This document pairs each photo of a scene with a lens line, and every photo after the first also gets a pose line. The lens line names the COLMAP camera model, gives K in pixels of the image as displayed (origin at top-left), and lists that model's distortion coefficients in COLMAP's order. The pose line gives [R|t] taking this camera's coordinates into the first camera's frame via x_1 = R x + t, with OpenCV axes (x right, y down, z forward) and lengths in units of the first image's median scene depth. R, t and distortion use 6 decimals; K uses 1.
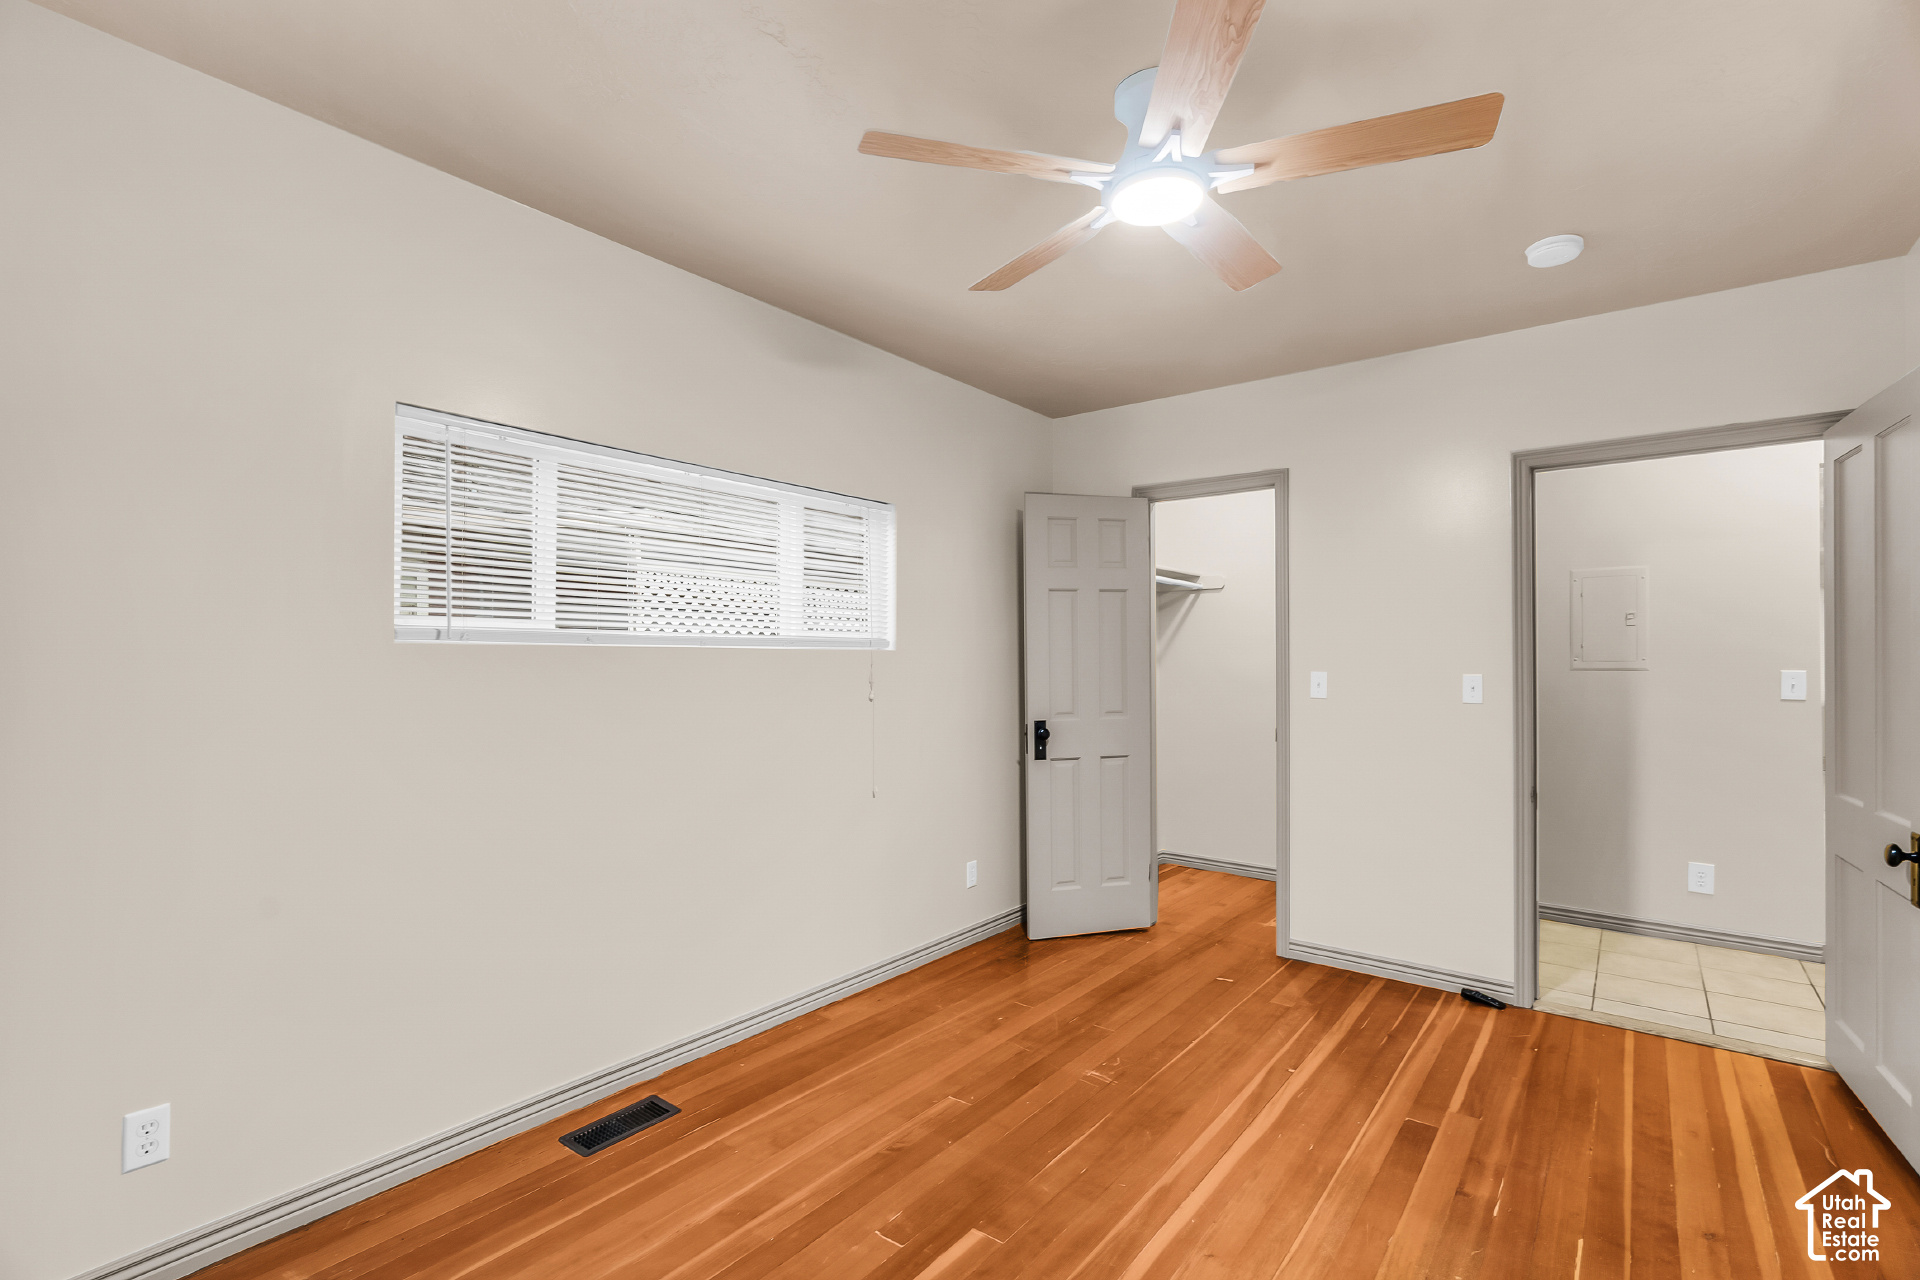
lens RADIAL K [[882.4, 0, 959.6], [0, 882.4, 645.0], [0, 0, 1]] dist [0.000397, 0.000701]
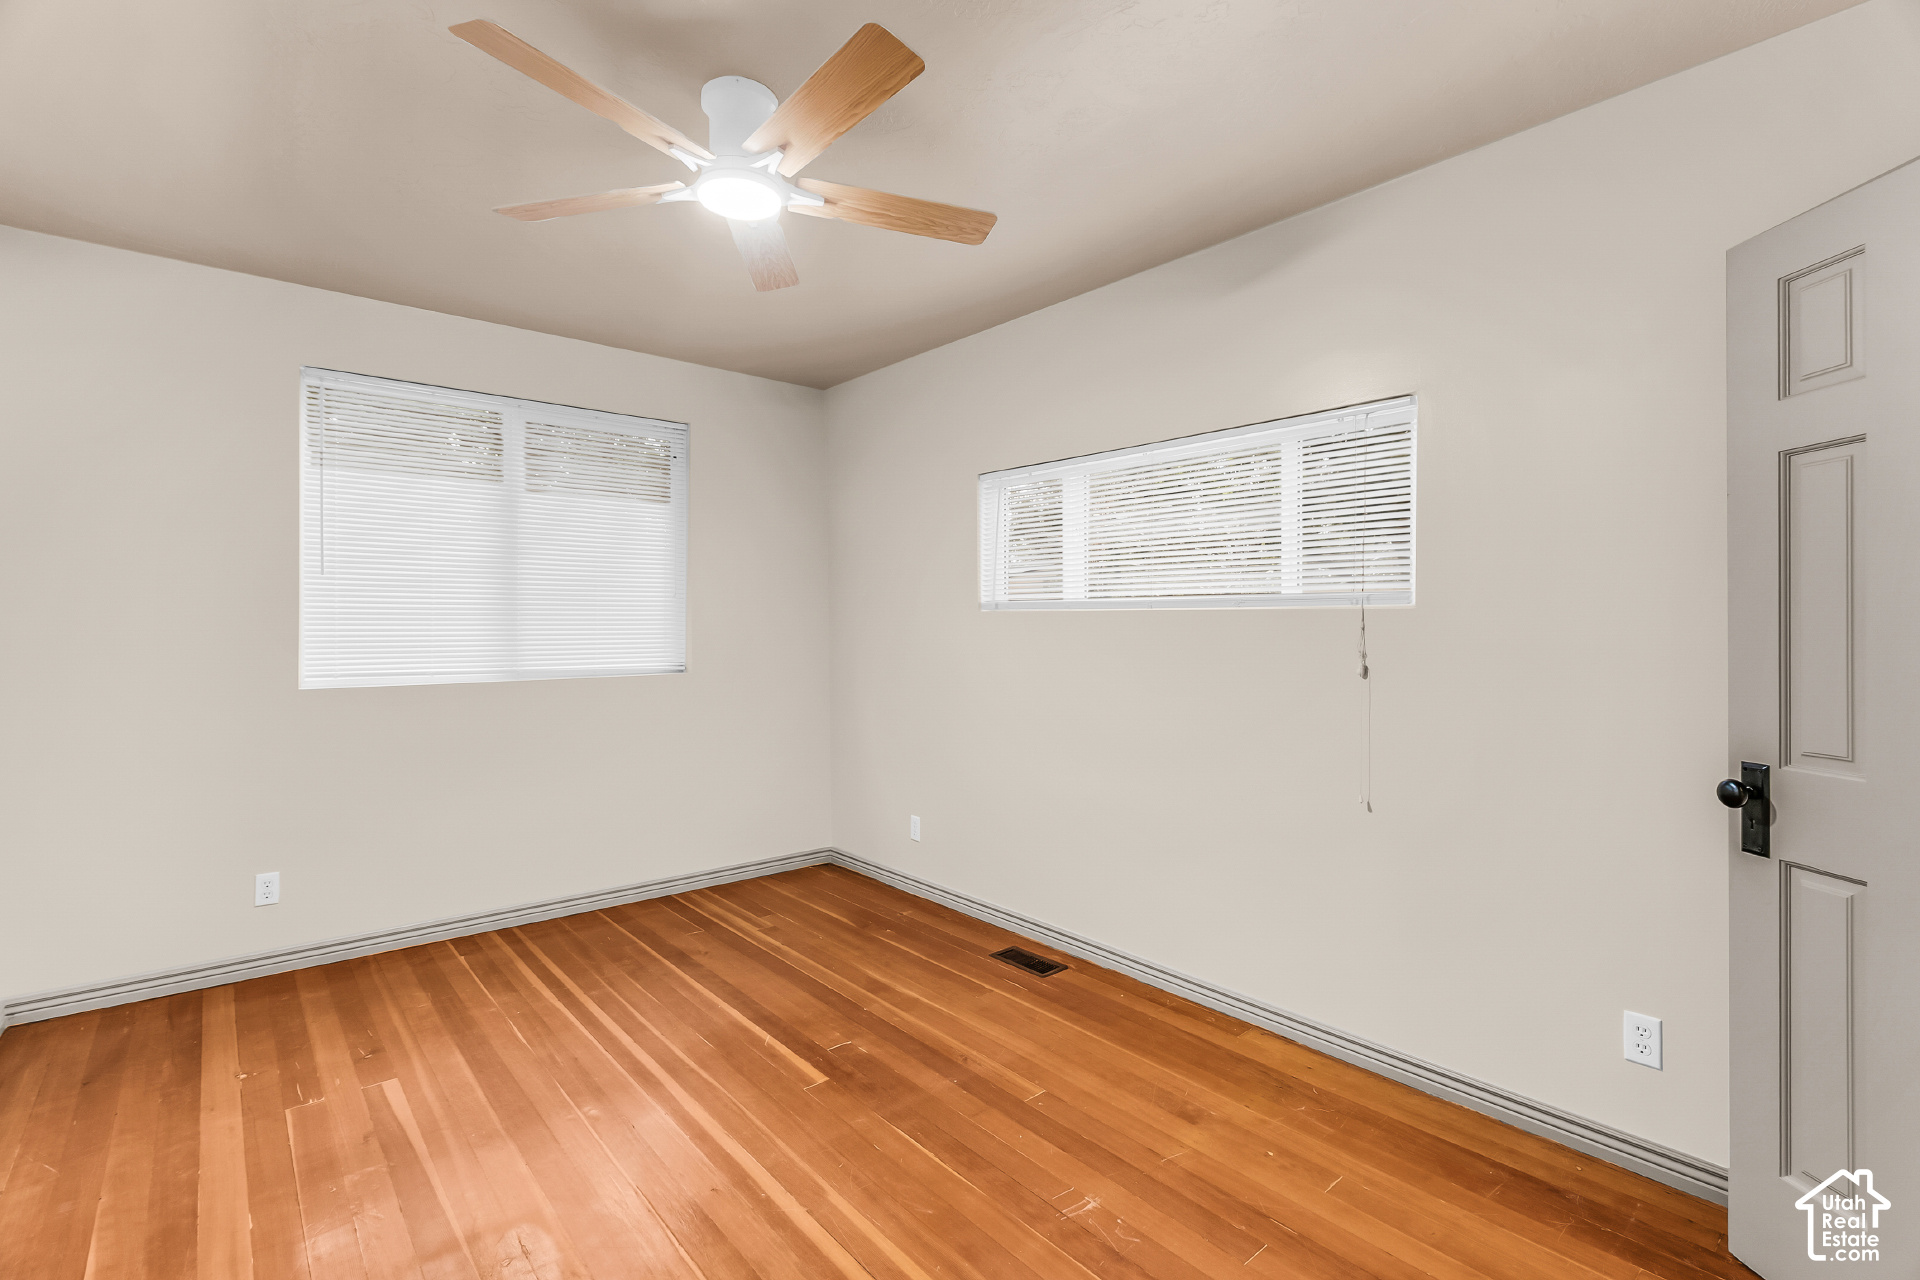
lens RADIAL K [[882.4, 0, 960.8], [0, 882.4, 642.2], [0, 0, 1]] dist [0.000397, 0.000701]
pose [[-0.201175, 0.019704, -0.979357, 0.973423], [0.014512, 0.999748, 0.017133, 0.024077], [0.979448, -0.010766, -0.201410, 1.185685]]
